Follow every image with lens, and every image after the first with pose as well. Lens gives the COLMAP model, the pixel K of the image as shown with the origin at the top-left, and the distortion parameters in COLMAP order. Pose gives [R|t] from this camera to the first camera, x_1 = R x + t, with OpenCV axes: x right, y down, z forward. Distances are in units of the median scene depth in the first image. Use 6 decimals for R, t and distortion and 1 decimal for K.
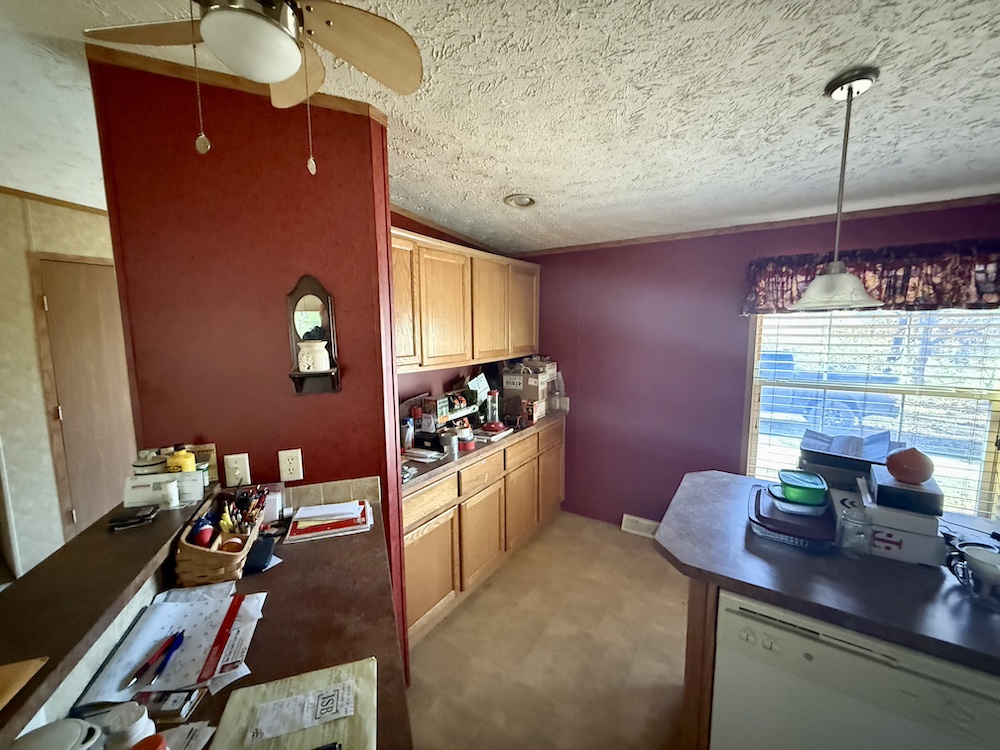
lens RADIAL K [[397.4, 0, 498.9], [0, 397.4, 373.9], [0, 0, 1]] dist [-0.000682, -0.000558]
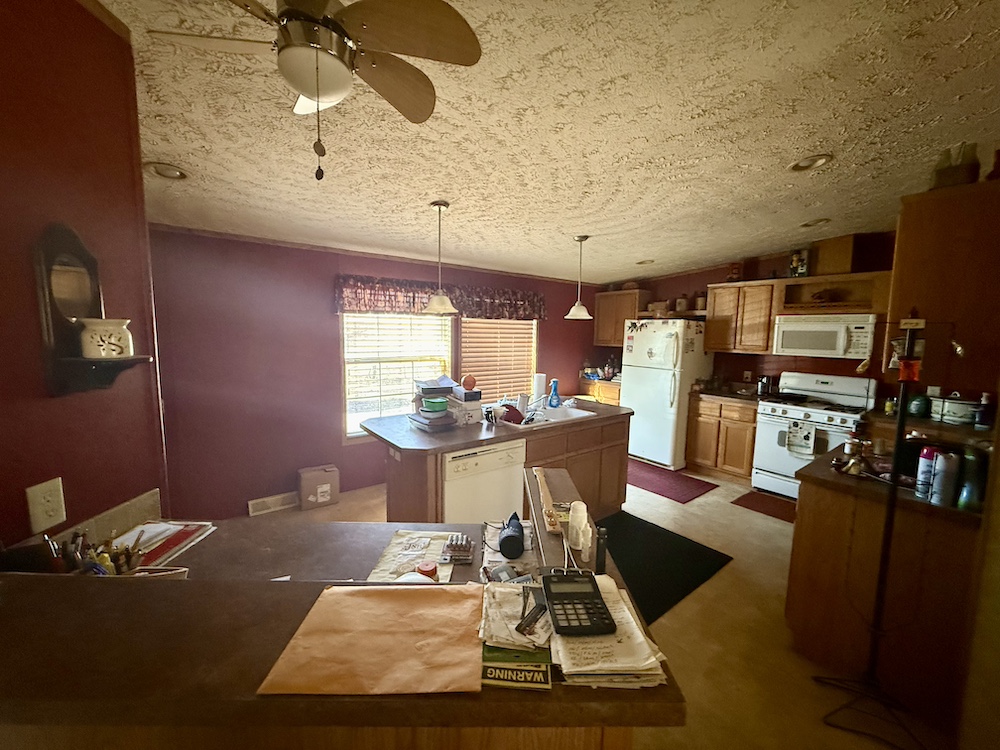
lens RADIAL K [[397.4, 0, 500.6], [0, 397.4, 375.5], [0, 0, 1]] dist [-0.000682, -0.000558]
pose [[0.310582, -0.094128, 0.945875, -0.821261], [0.096732, 0.993049, 0.067060, 0.043036], [-0.945612, 0.070669, 0.317529, 0.062371]]
